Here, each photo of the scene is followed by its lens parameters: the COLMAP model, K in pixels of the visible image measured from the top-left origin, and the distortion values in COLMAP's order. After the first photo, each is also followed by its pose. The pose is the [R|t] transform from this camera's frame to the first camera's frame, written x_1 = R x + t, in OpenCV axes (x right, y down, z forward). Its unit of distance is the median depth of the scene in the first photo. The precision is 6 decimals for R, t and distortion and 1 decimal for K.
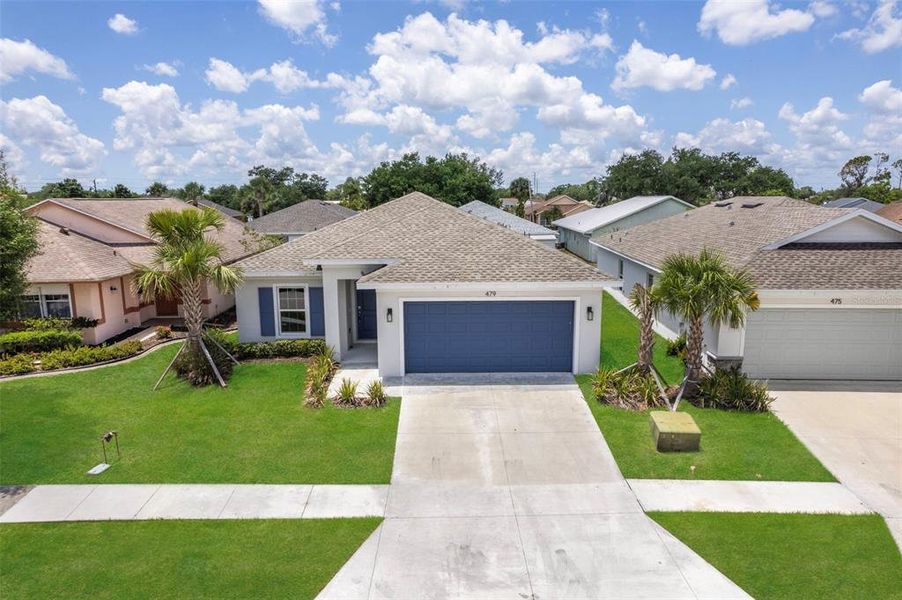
lens RADIAL K [[570.3, 0, 447.3], [0, 570.3, 317.5], [0, 0, 1]] dist [-0.051945, 0.000369]
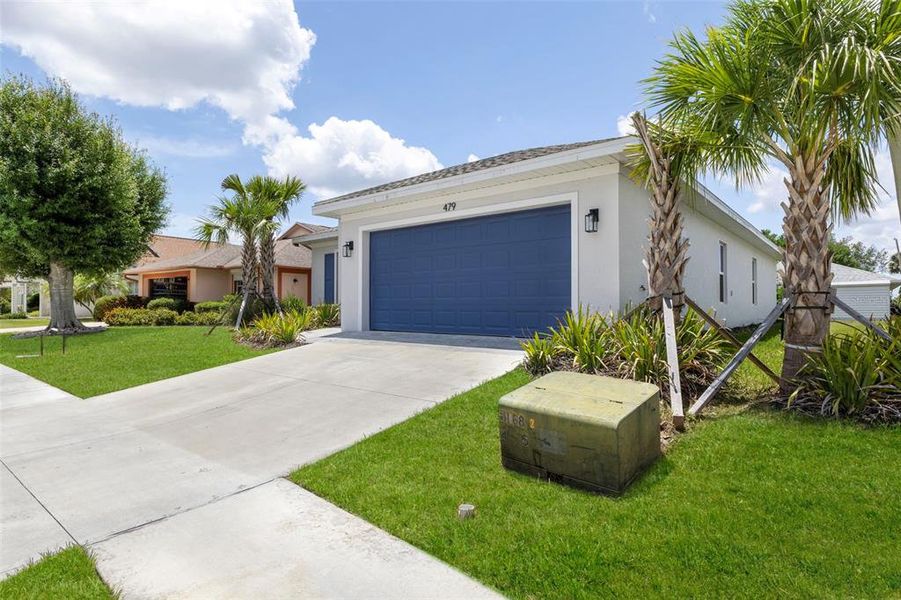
lens RADIAL K [[478.0, 0, 450.5], [0, 478.0, 300.0], [0, 0, 1]] dist [0.003243, 0.000356]
pose [[0.767891, -0.002133, -0.640577, 0.415228], [-0.134594, 0.977134, -0.164599, 0.148717], [0.626281, 0.212612, 0.750046, 0.574934]]
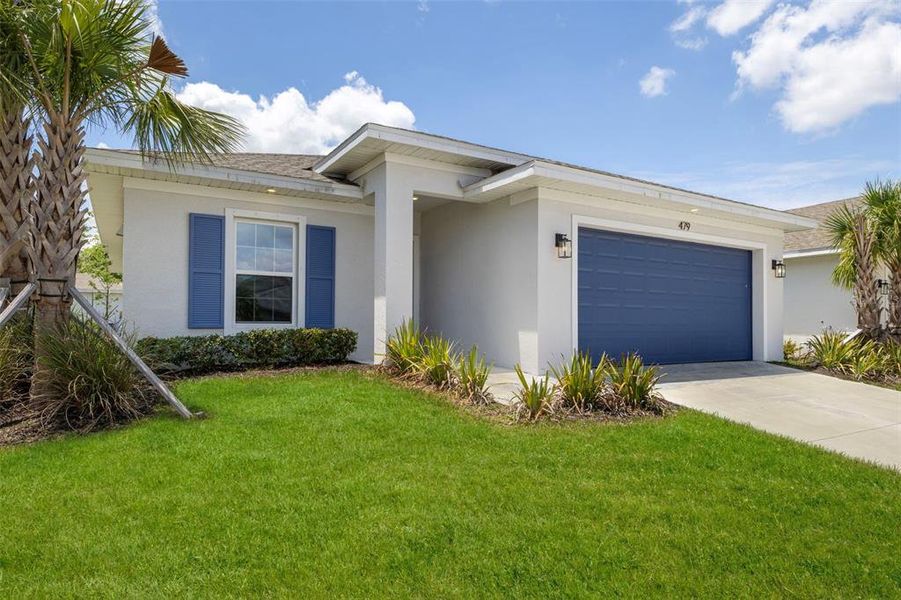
lens RADIAL K [[569.7, 0, 446.8], [0, 569.7, 317.5], [0, 0, 1]] dist [-0.051945, 0.000369]
pose [[0.857077, 0.016370, 0.514927, -0.430370], [0.094065, 0.977721, -0.187650, 0.136545], [-0.506527, 0.209267, 0.836443, 0.612577]]
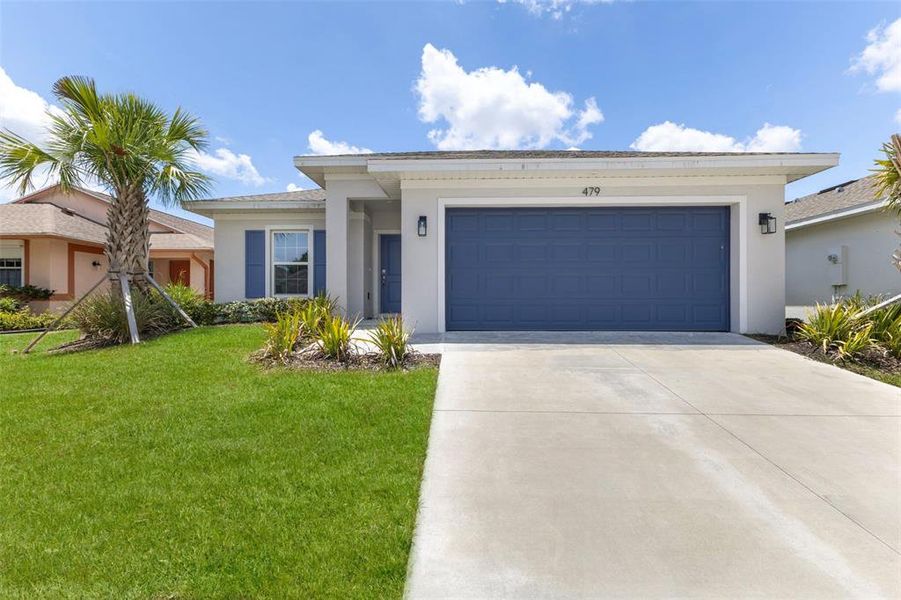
lens RADIAL K [[382.2, 0, 450.5], [0, 382.2, 300.0], [0, 0, 1]] dist [0.008205, 0.000141]
pose [[0.999456, 0.003724, -0.032766, -0.055188], [-0.010072, 0.980600, -0.195763, 0.143736], [0.031402, 0.195986, 0.980104, 0.591274]]
